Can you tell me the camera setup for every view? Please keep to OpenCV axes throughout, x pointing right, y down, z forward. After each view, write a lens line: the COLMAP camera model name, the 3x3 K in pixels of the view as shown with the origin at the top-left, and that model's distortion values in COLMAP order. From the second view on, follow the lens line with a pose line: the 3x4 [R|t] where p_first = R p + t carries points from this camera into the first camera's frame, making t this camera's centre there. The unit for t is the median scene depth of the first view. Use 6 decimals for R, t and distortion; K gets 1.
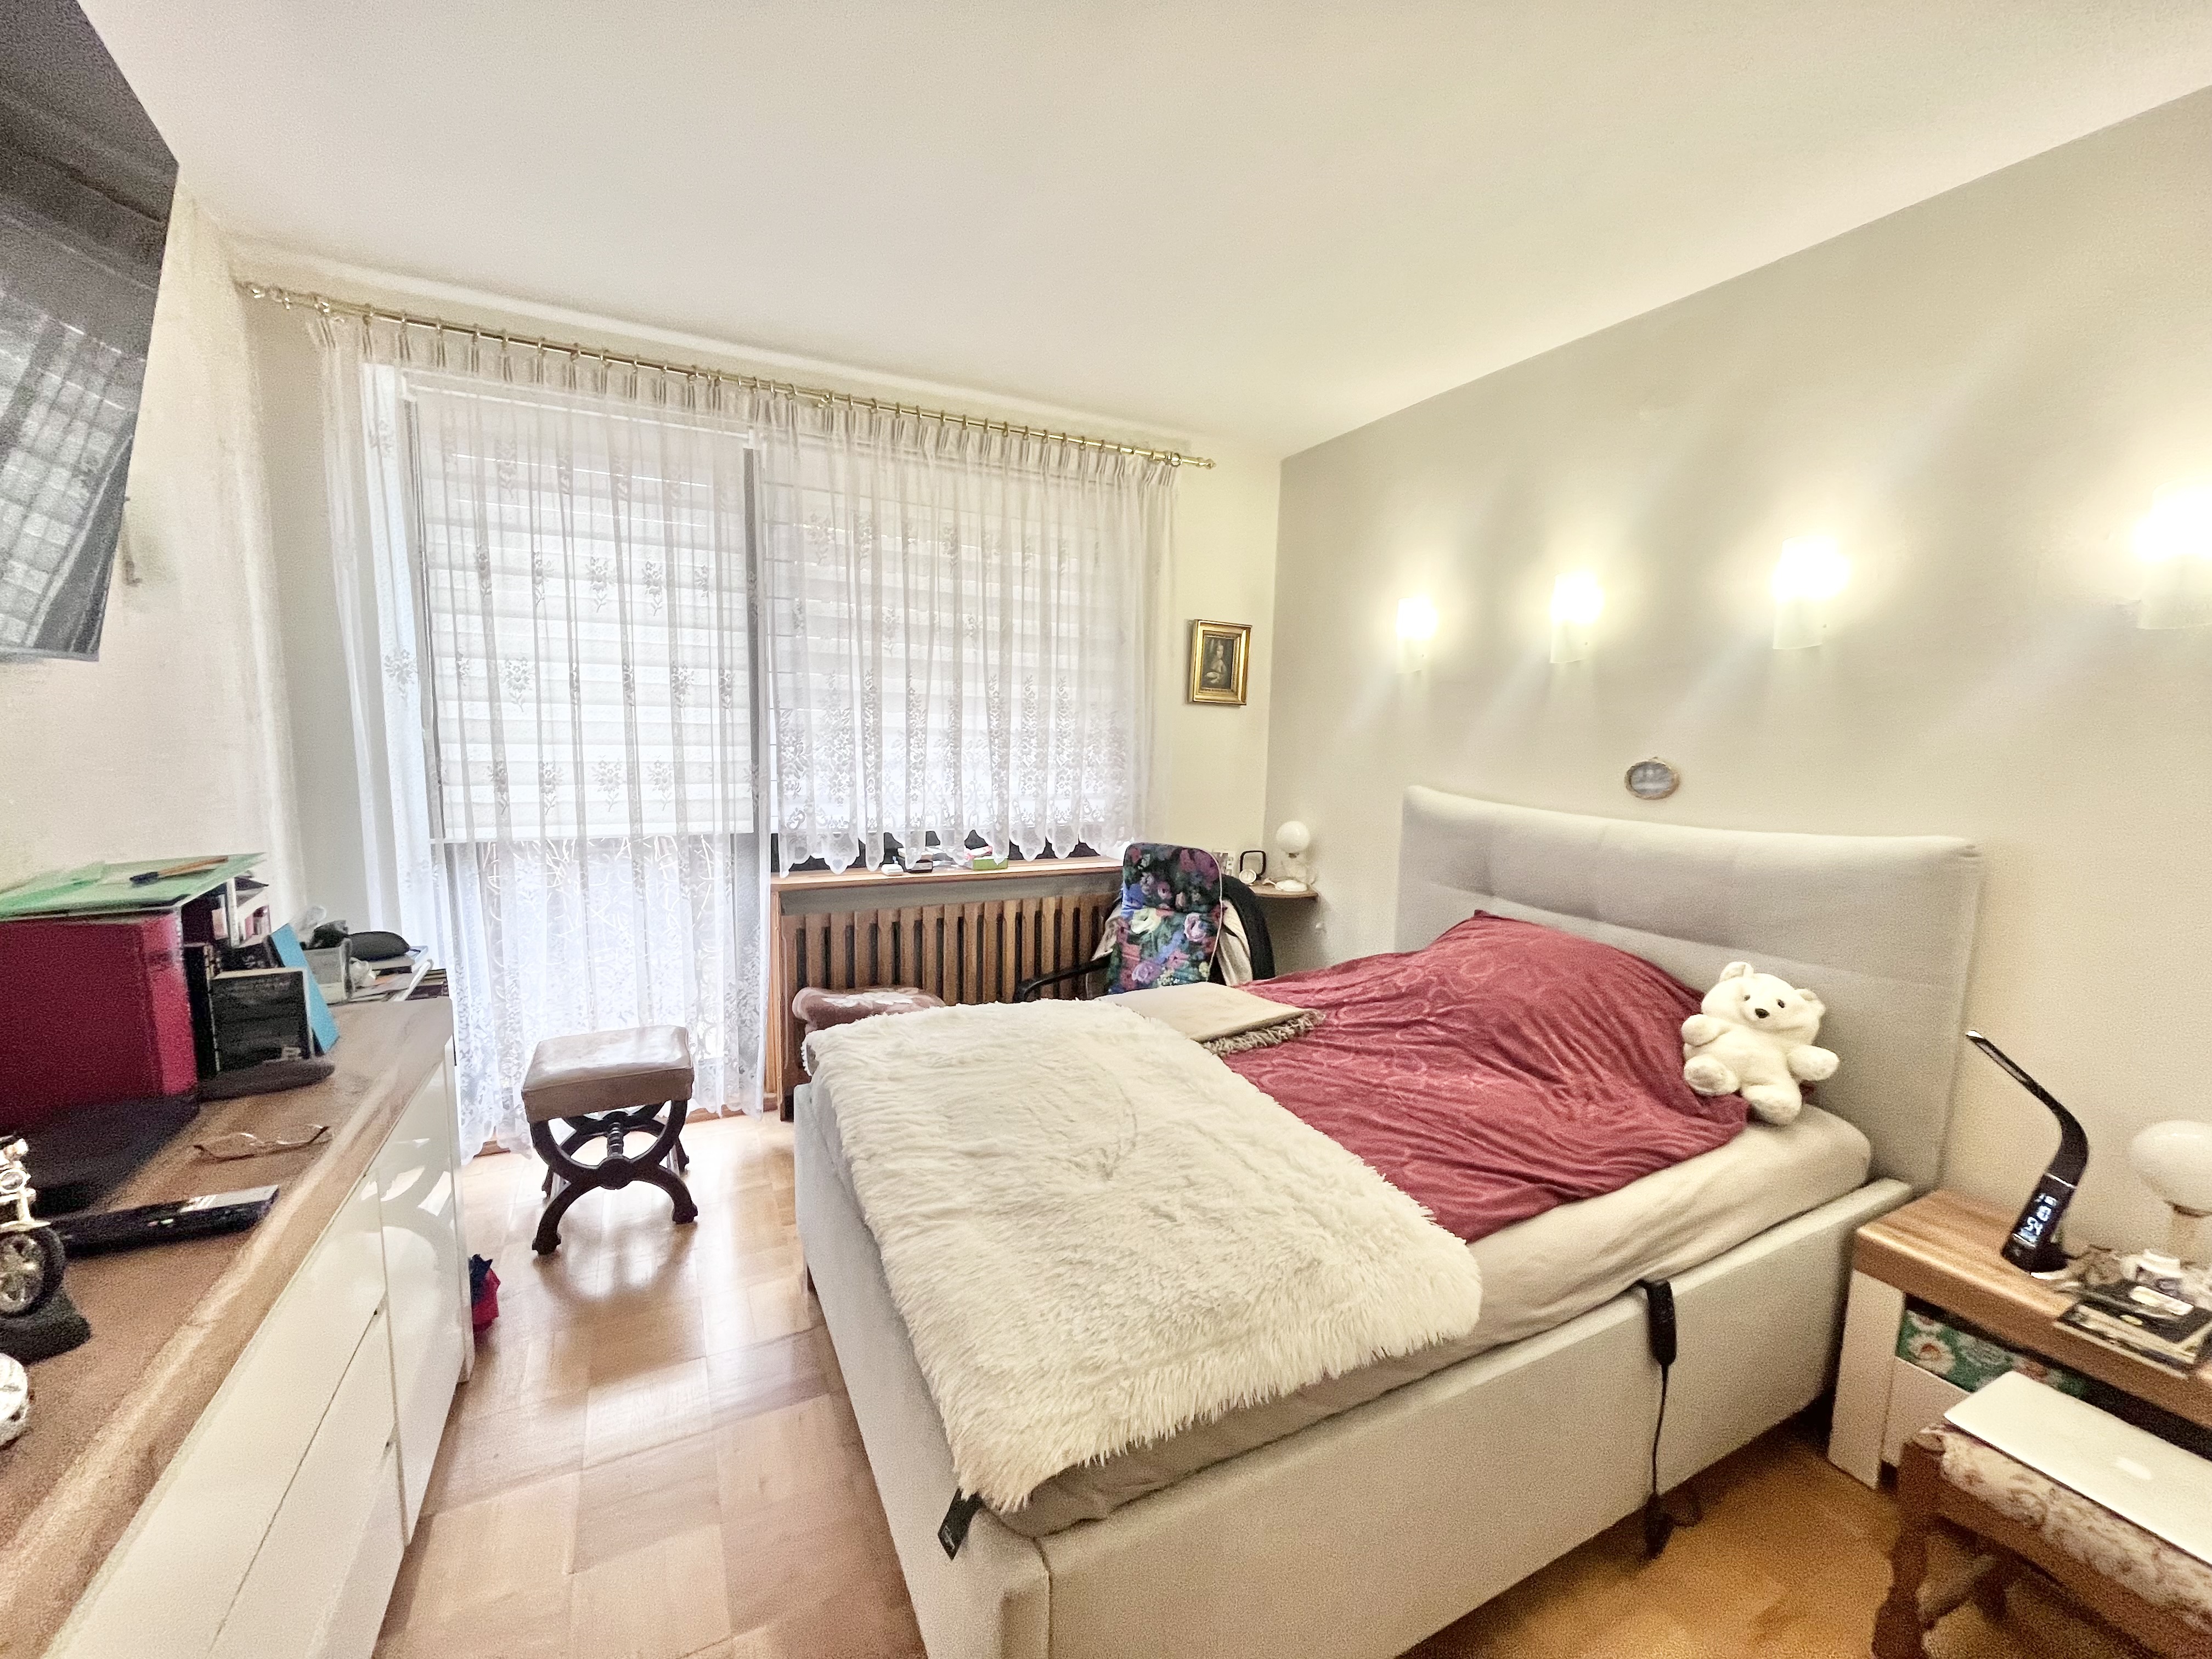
lens RADIAL K [[890.8, 0, 1107.7], [0, 890.8, 834.5], [0, 0, 1]] dist [-0.000847, -0.000140]
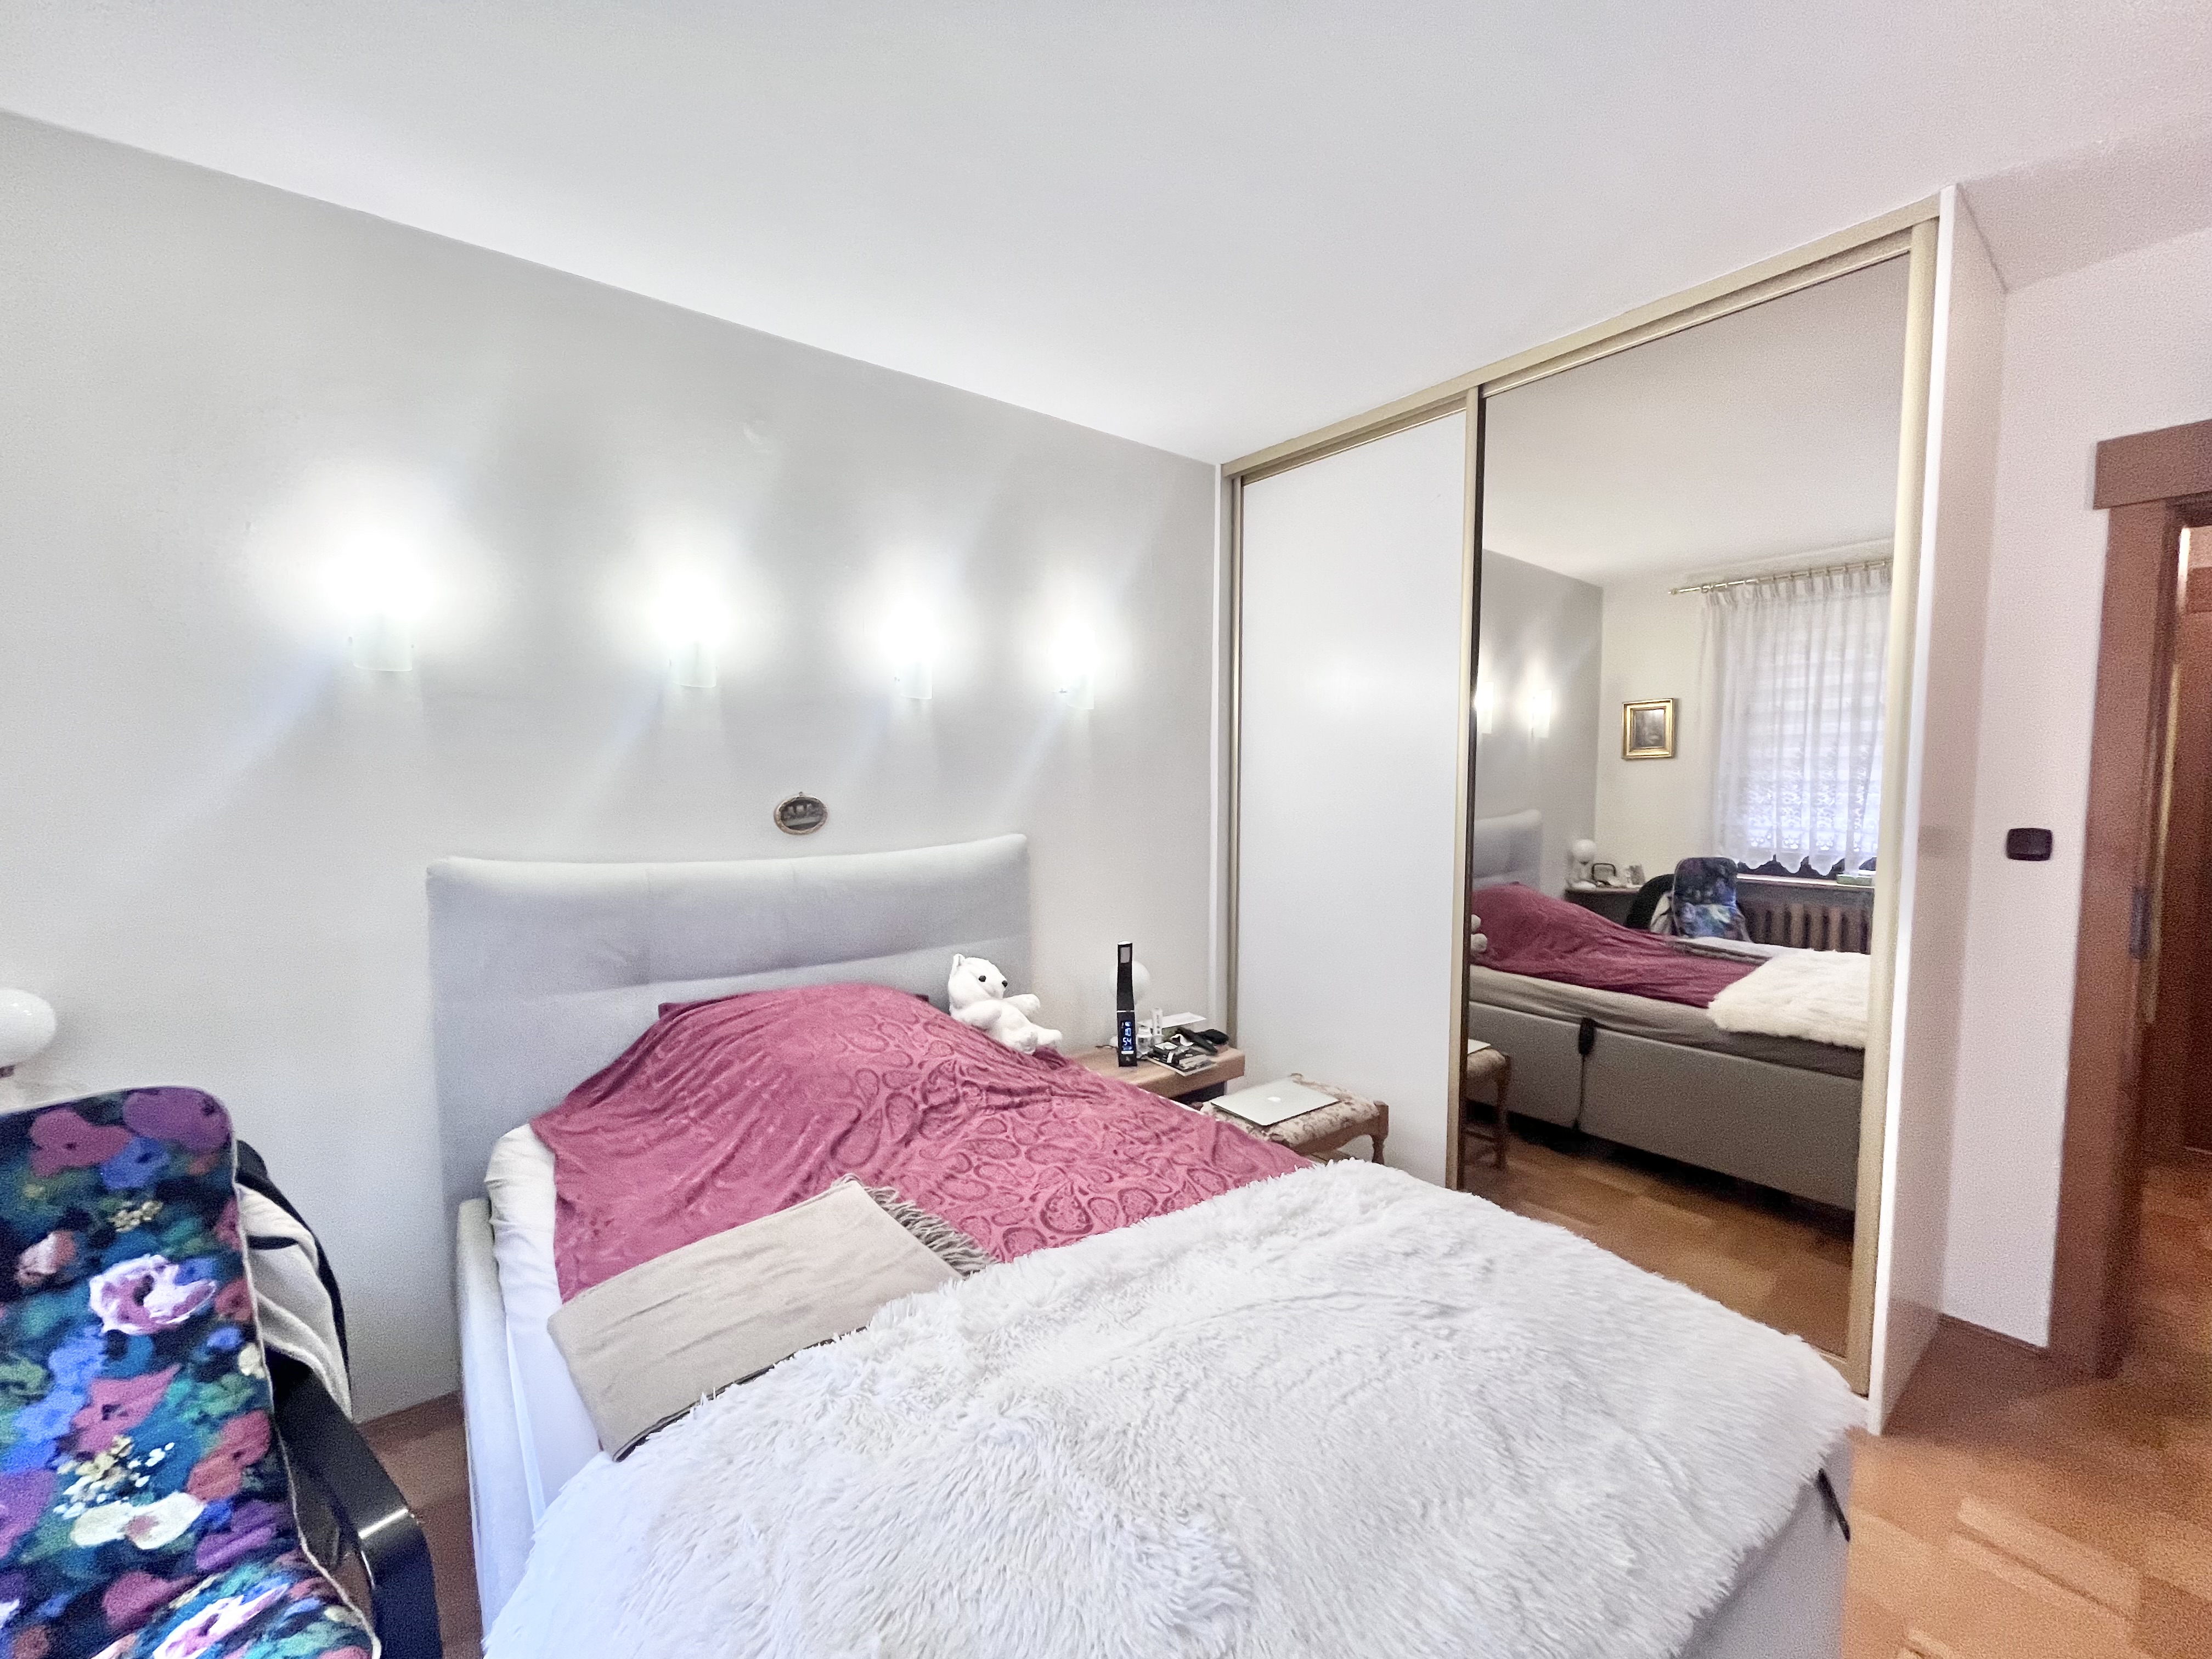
lens RADIAL K [[890.8, 0, 1106.7], [0, 890.8, 835.4], [0, 0, 1]] dist [-0.000847, -0.000140]
pose [[-0.193530, -0.085520, 0.977360, -0.337485], [0.108274, 0.988247, 0.107913, -0.085647], [-0.975102, 0.126707, -0.181996, 0.661663]]
